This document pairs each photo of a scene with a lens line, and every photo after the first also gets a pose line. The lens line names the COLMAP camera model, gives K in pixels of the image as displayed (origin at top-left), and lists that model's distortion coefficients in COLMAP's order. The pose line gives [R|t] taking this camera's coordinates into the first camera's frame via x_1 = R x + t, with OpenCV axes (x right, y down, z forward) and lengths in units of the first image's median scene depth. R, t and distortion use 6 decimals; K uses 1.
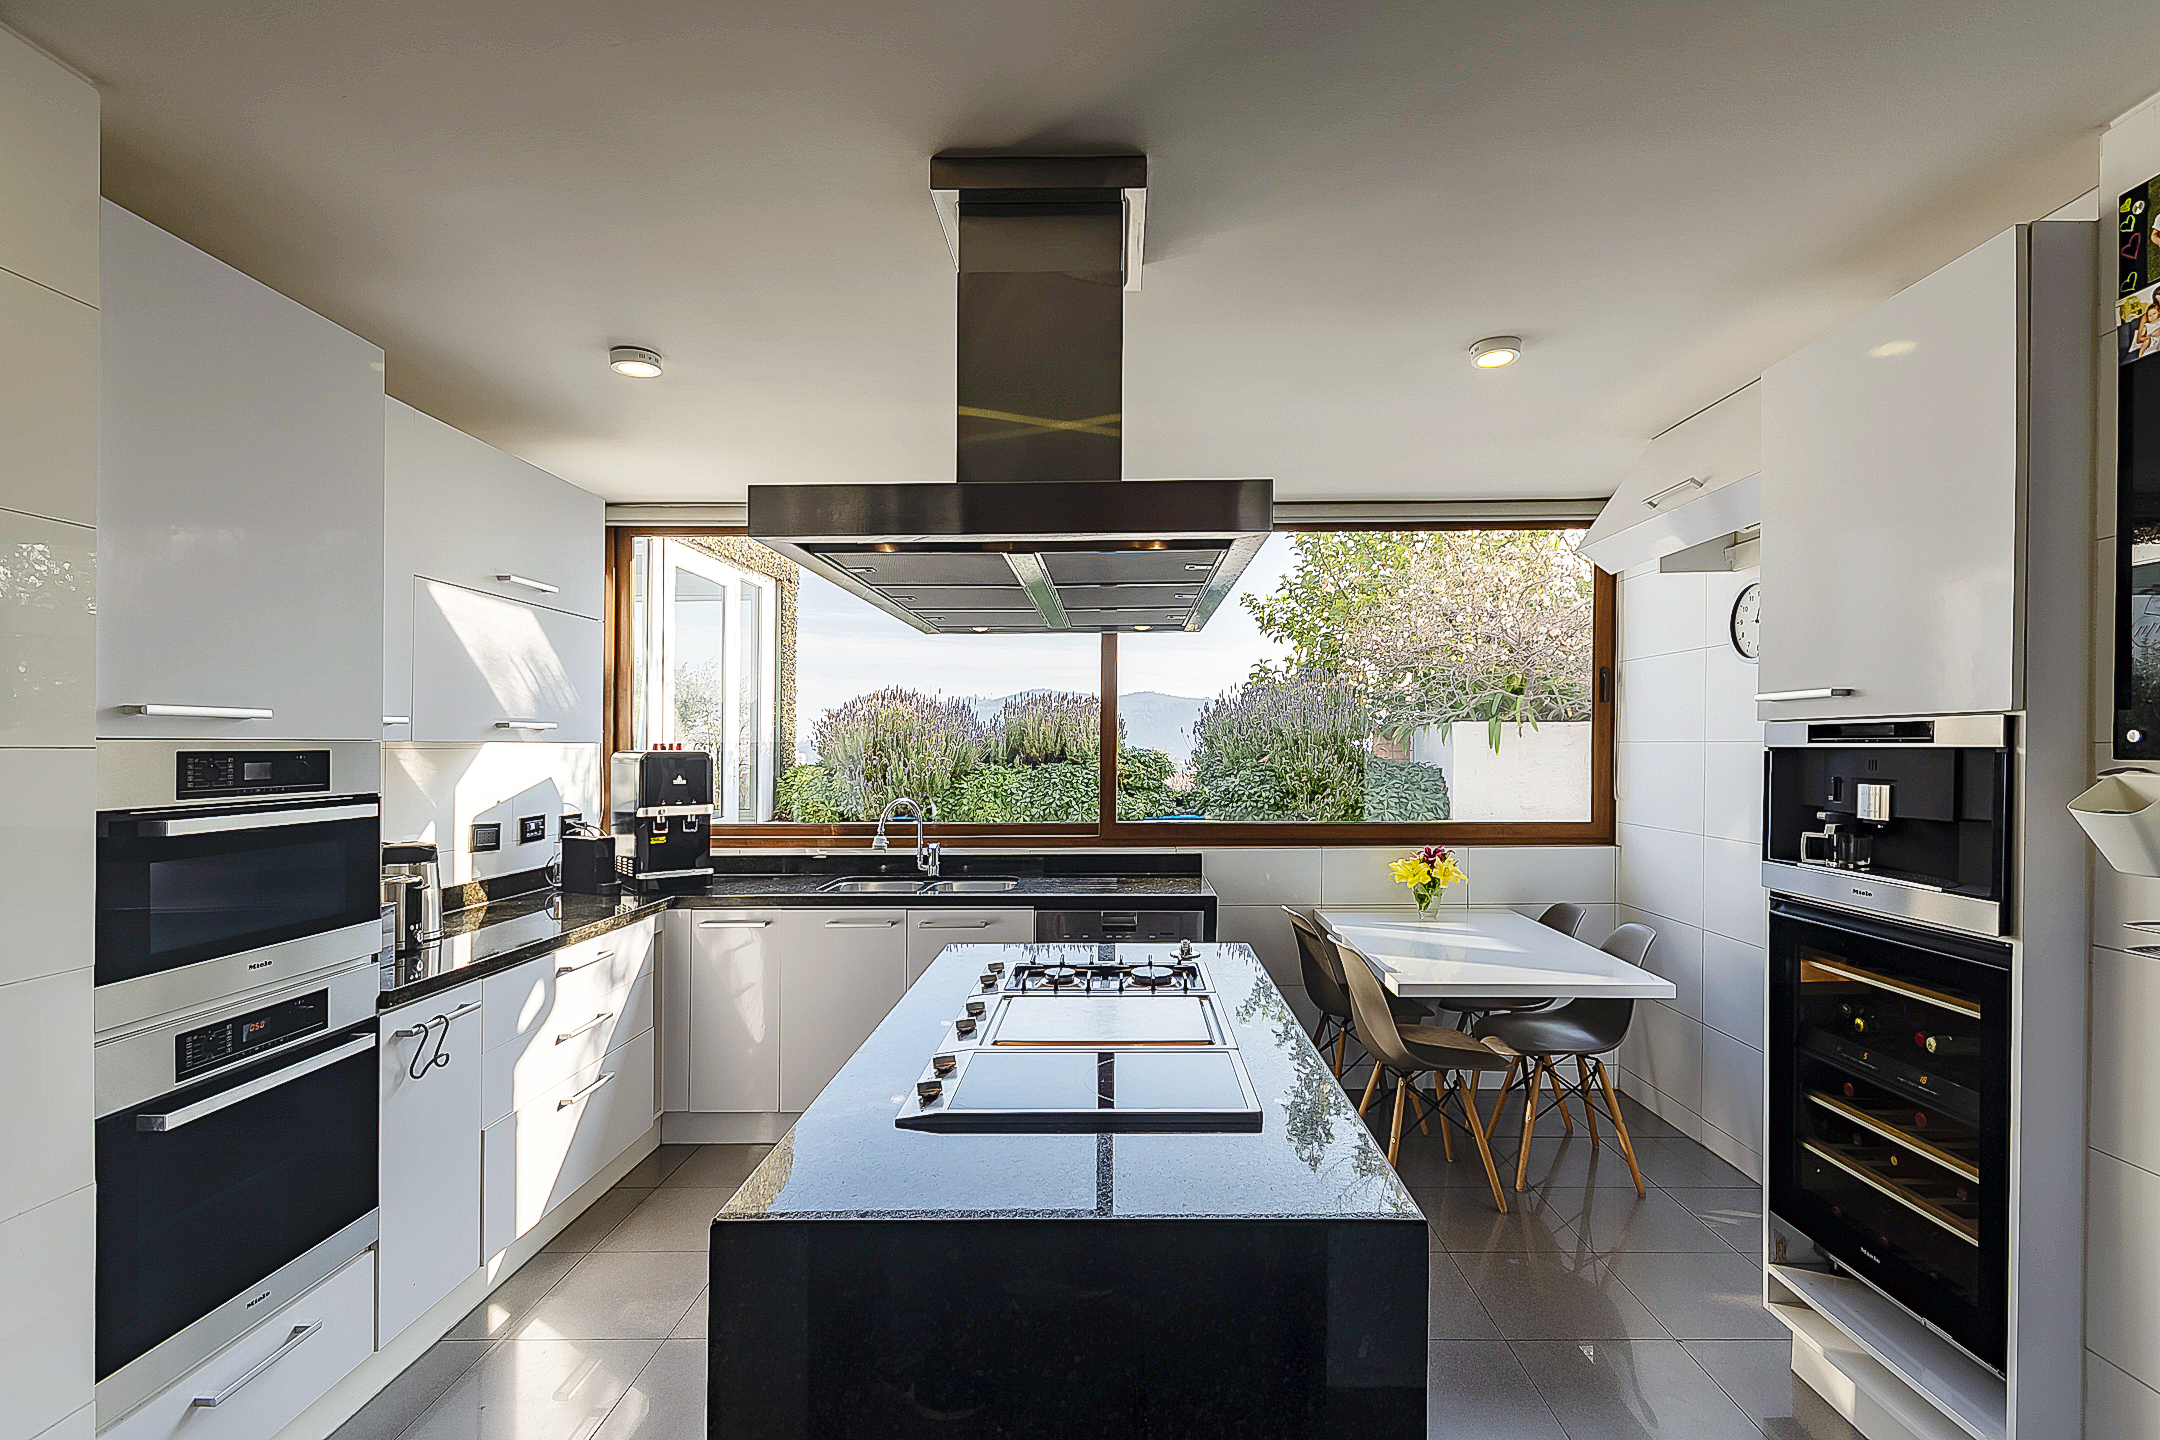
lens RADIAL K [[987.0, 0, 1119.3], [0, 987.0, 756.6], [0, 0, 1]] dist [0.004187, -0.000077]
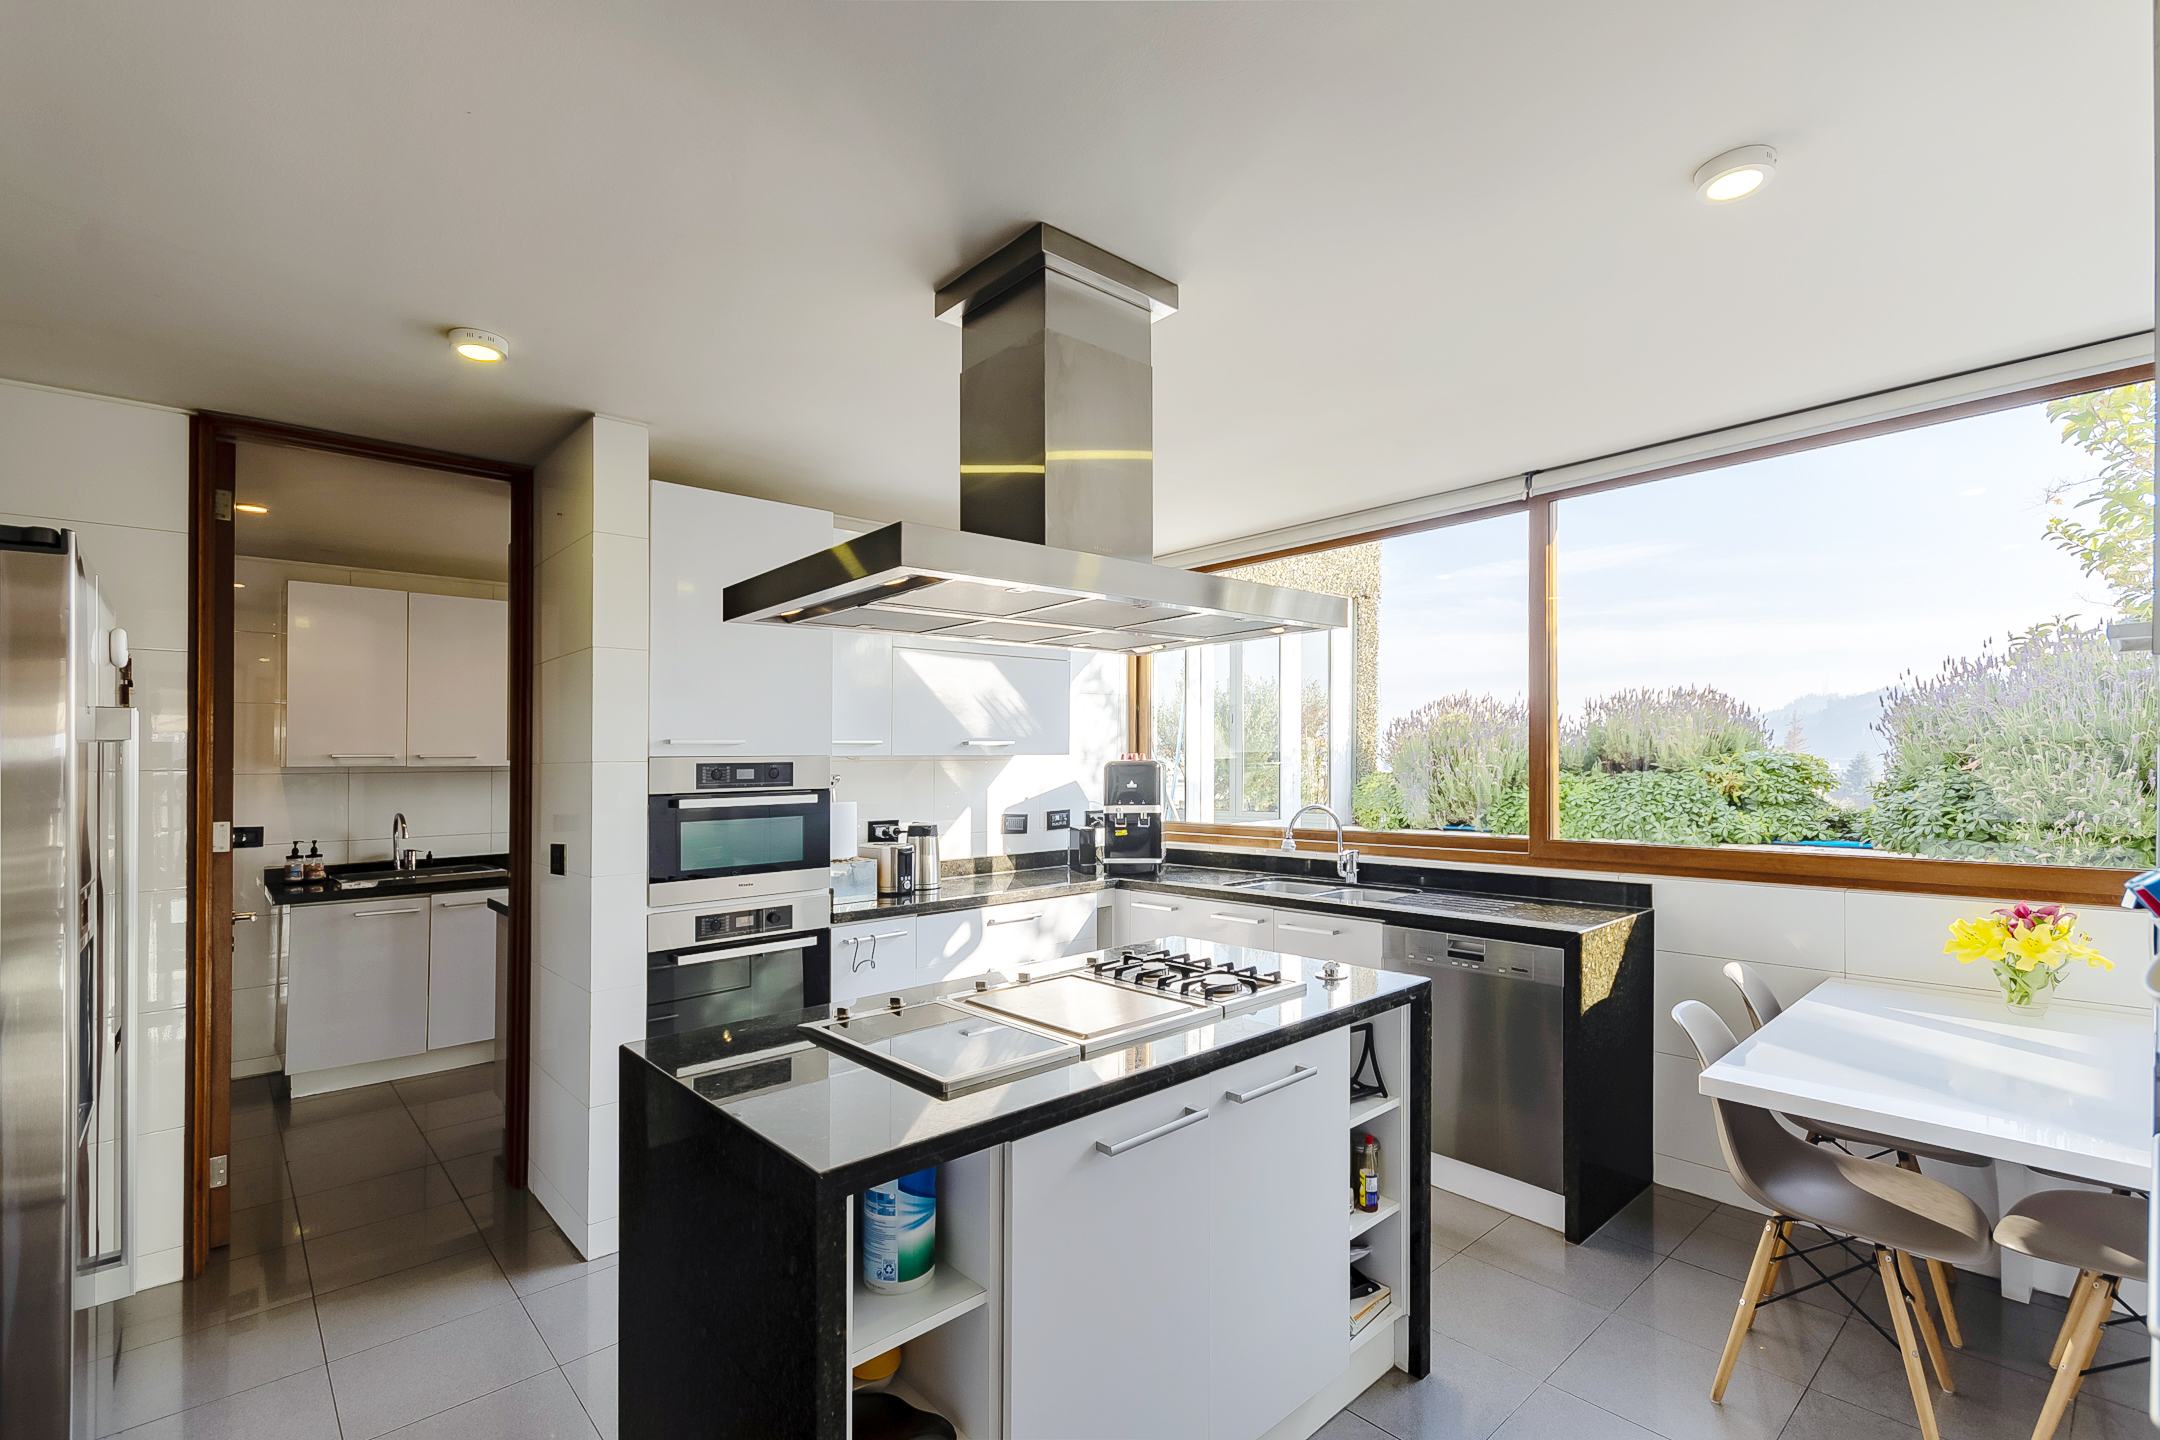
lens RADIAL K [[987.0, 0, 1102.5], [0, 987.0, 761.3], [0, 0, 1]] dist [0.004187, -0.000077]
pose [[0.670303, -0.006669, -0.742057, 0.436241], [0.003478, 0.999977, -0.005845, 0.002234], [0.742079, 0.001337, 0.670311, 0.153602]]
